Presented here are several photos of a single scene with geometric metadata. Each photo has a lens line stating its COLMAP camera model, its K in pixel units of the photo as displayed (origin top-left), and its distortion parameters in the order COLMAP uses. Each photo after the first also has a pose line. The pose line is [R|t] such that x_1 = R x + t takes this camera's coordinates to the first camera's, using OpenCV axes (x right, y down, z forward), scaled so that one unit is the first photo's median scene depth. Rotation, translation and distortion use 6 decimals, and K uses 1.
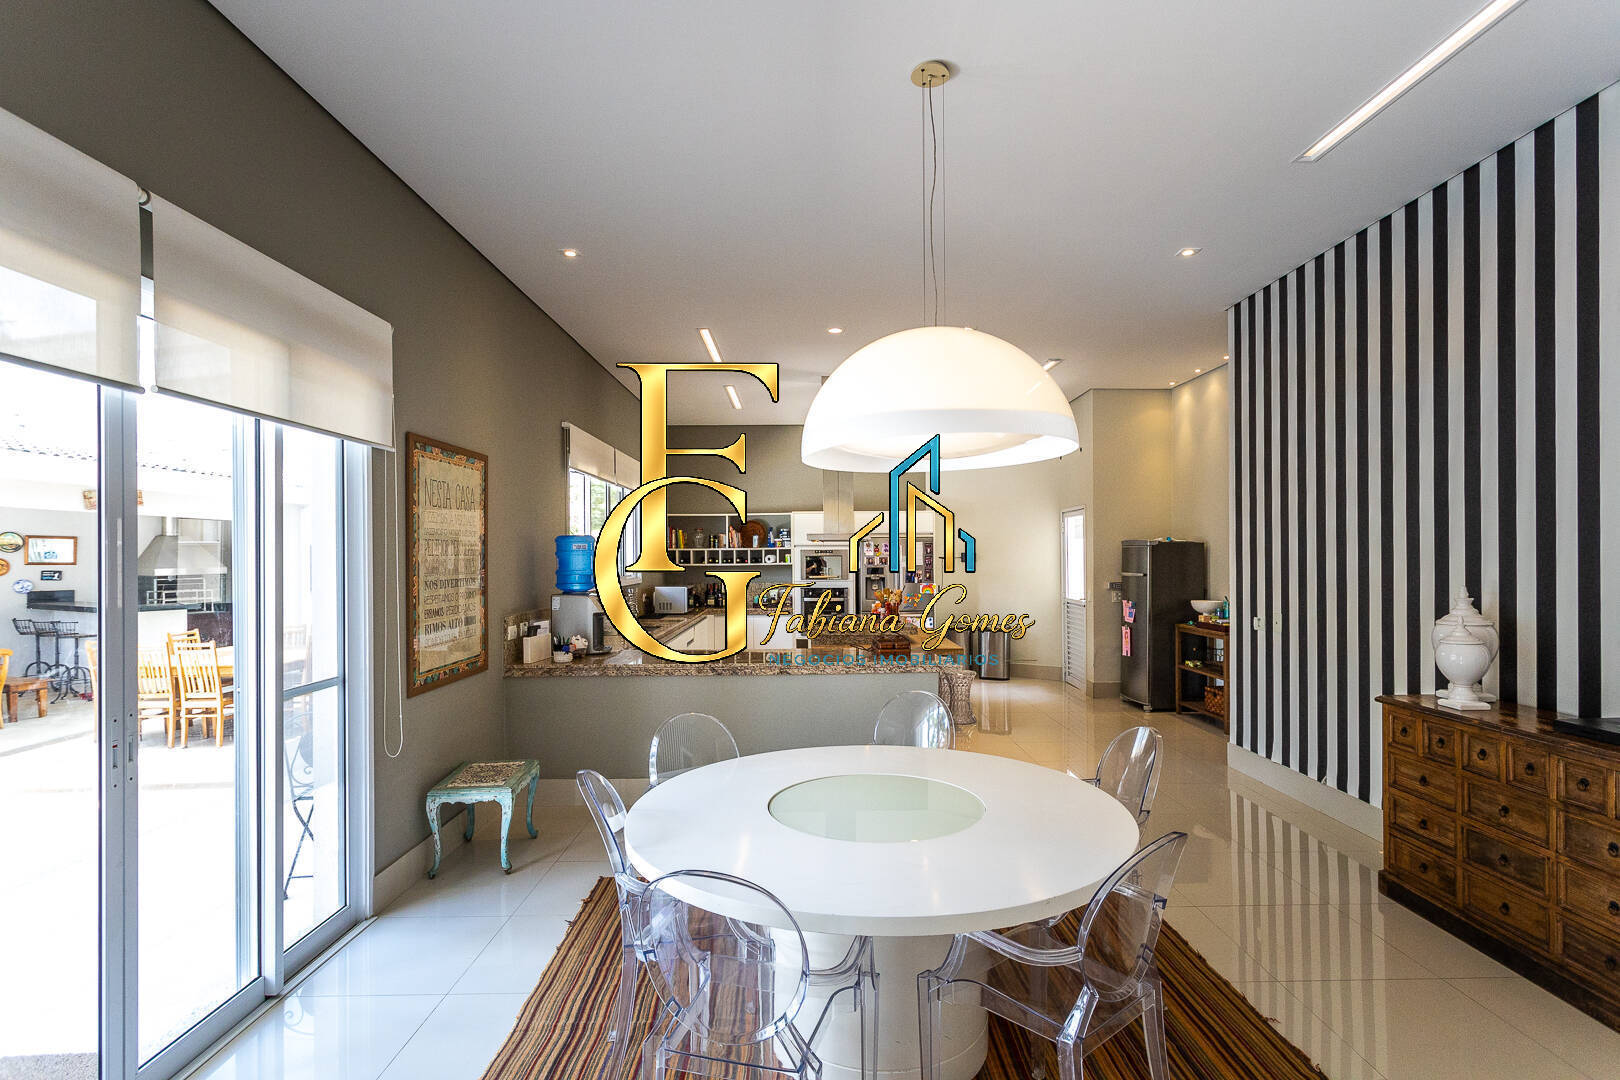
lens RADIAL K [[763.5, 0, 806.5], [0, 763.5, 550.3], [0, 0, 1]] dist [-0.000315, -0.000006]
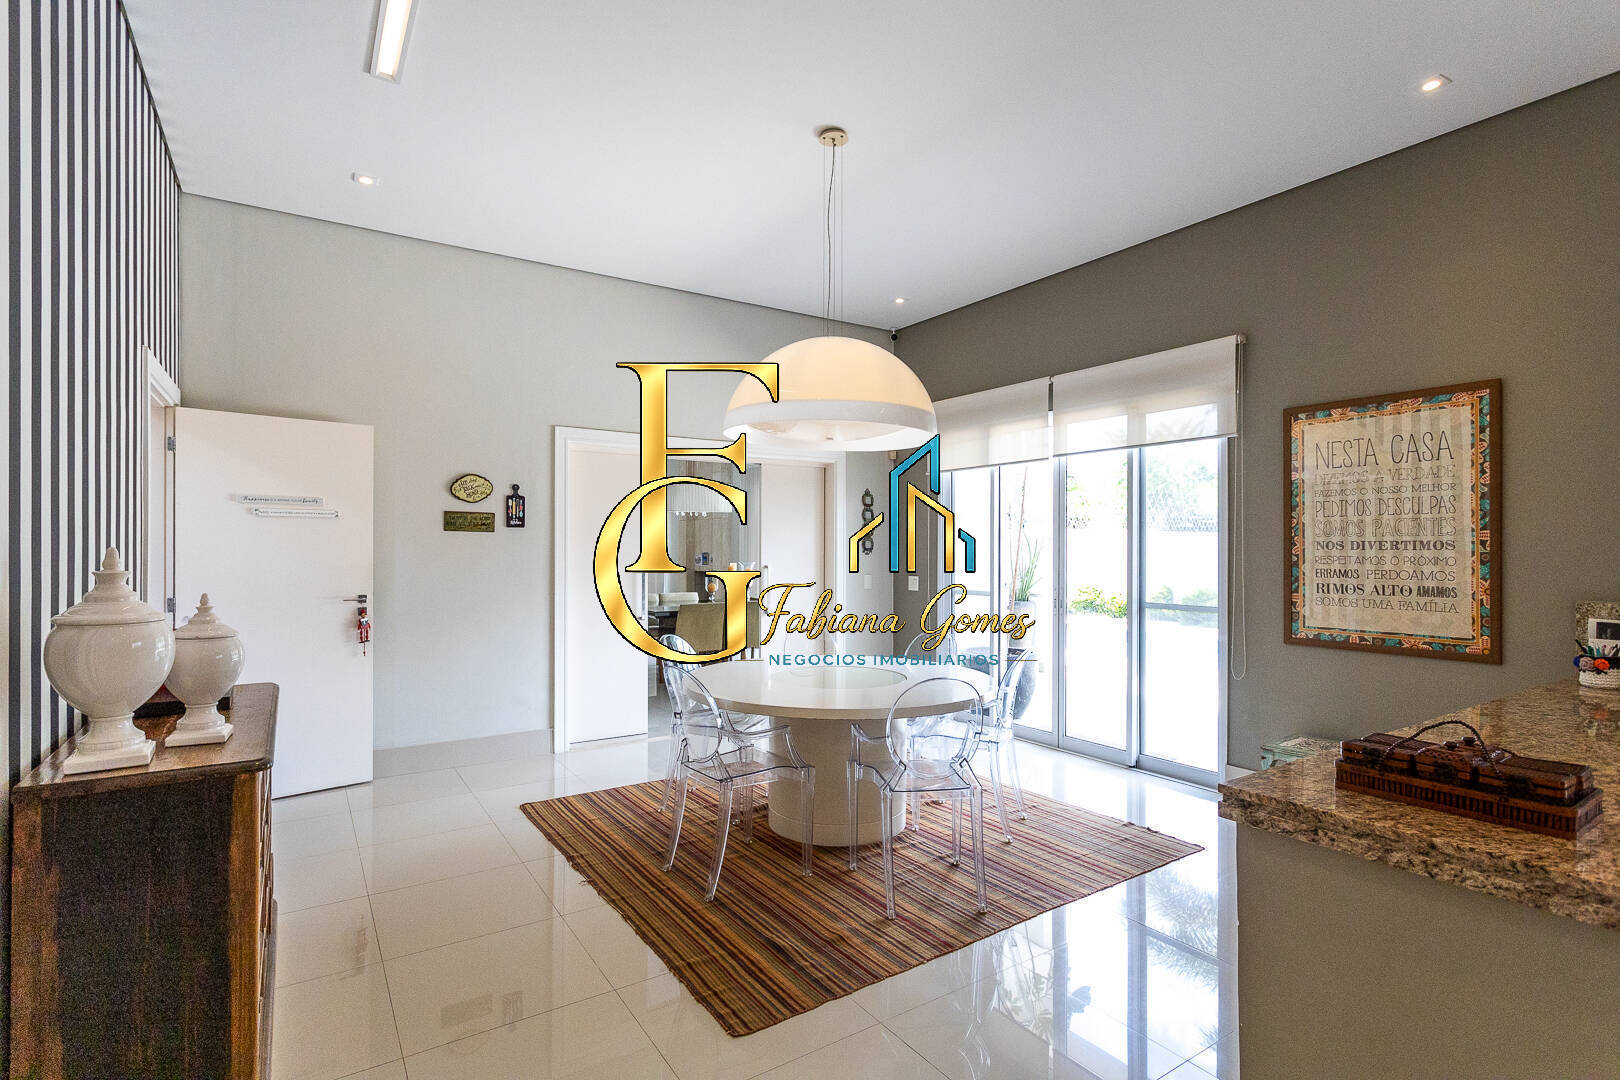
lens RADIAL K [[763.5, 0, 805.3], [0, 763.5, 543.9], [0, 0, 1]] dist [-0.000315, -0.000006]
pose [[-0.828934, -0.000628, -0.559346, 0.900581], [0.003365, 0.999976, -0.006109, 0.063152], [0.559336, -0.006947, -0.828912, 1.998232]]
